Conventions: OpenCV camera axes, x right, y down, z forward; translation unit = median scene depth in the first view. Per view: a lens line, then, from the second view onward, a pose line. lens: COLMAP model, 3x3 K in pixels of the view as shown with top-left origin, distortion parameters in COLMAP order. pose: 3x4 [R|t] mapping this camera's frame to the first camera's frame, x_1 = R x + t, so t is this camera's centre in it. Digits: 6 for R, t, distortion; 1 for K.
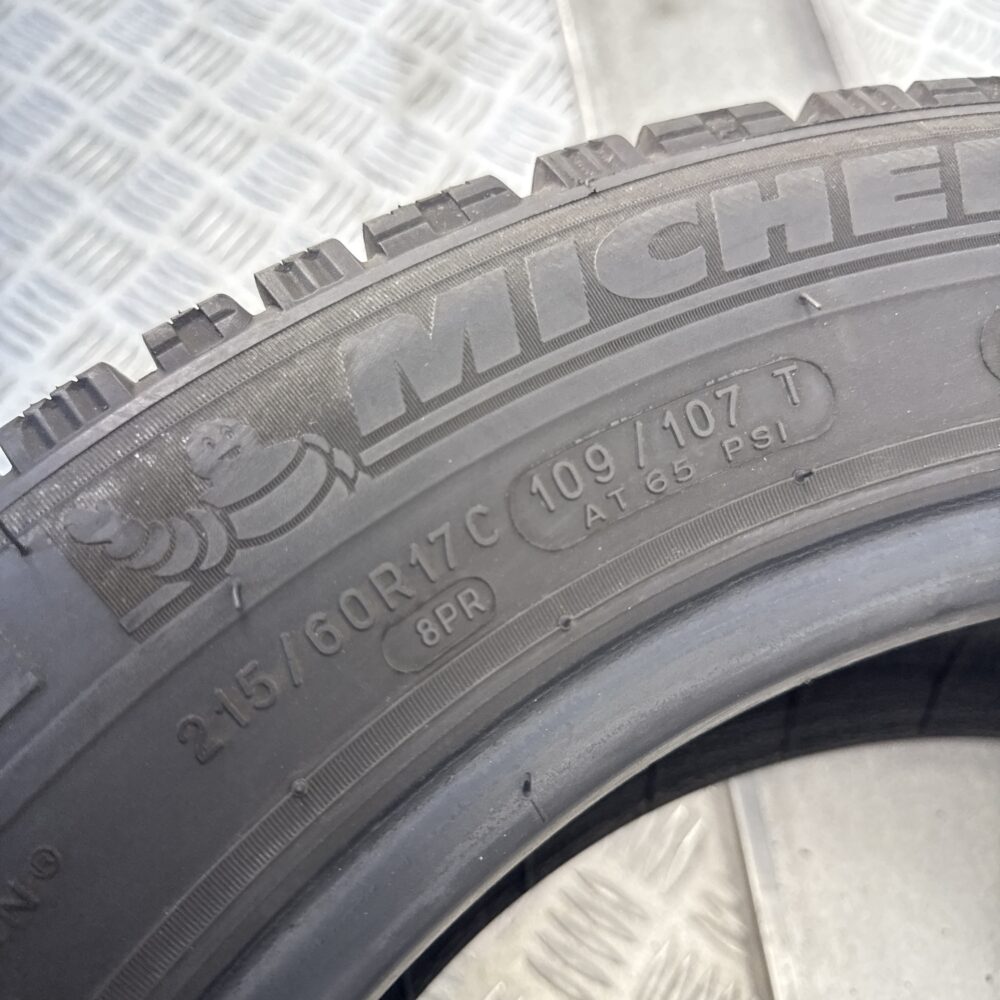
lens RADIAL K [[959.9, 0, 494.5], [0, 959.9, 498.3], [0, 0, 1]] dist [0.155145, -0.394346]
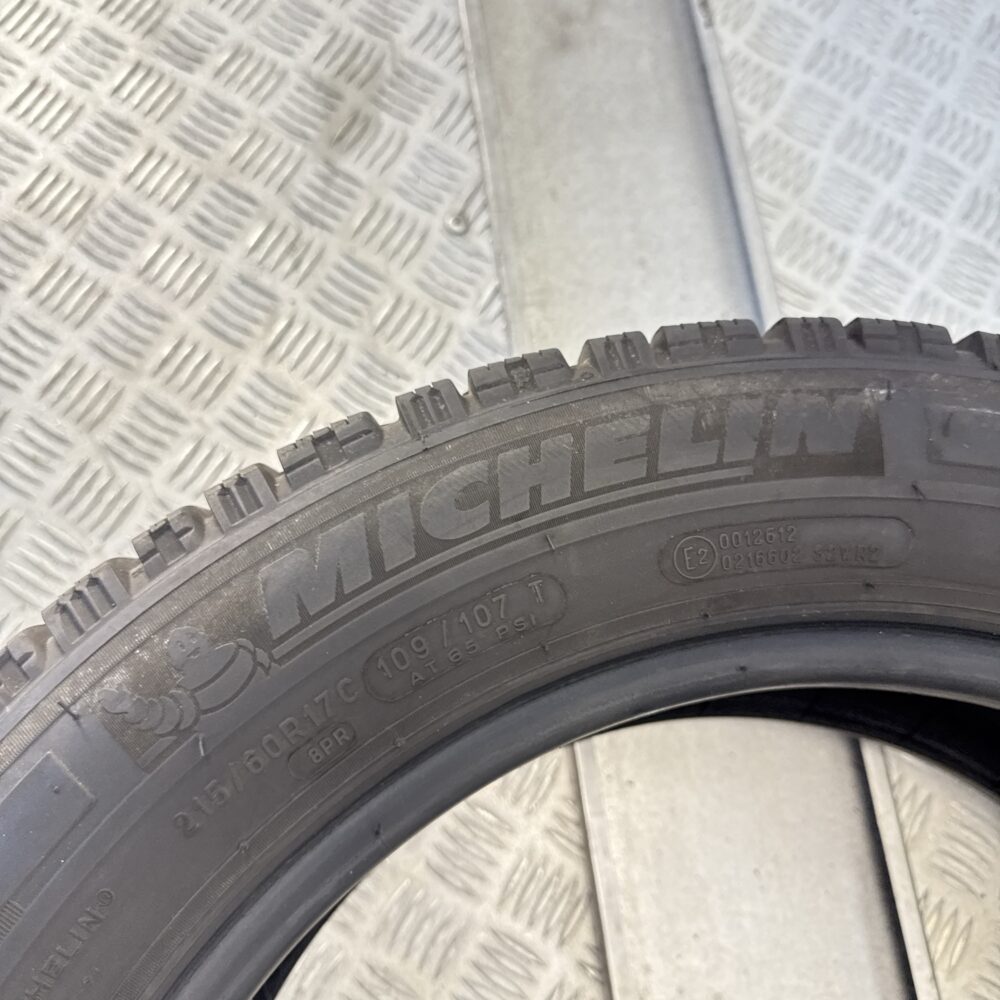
lens RADIAL K [[959.9, 0, 494.5], [0, 959.9, 498.3], [0, 0, 1]] dist [0.155145, -0.394346]
pose [[0.999483, -0.007074, 0.031367, 0.176276], [0.001708, 0.985801, 0.167908, -0.534767], [-0.032109, -0.167768, 0.985303, -0.565063]]
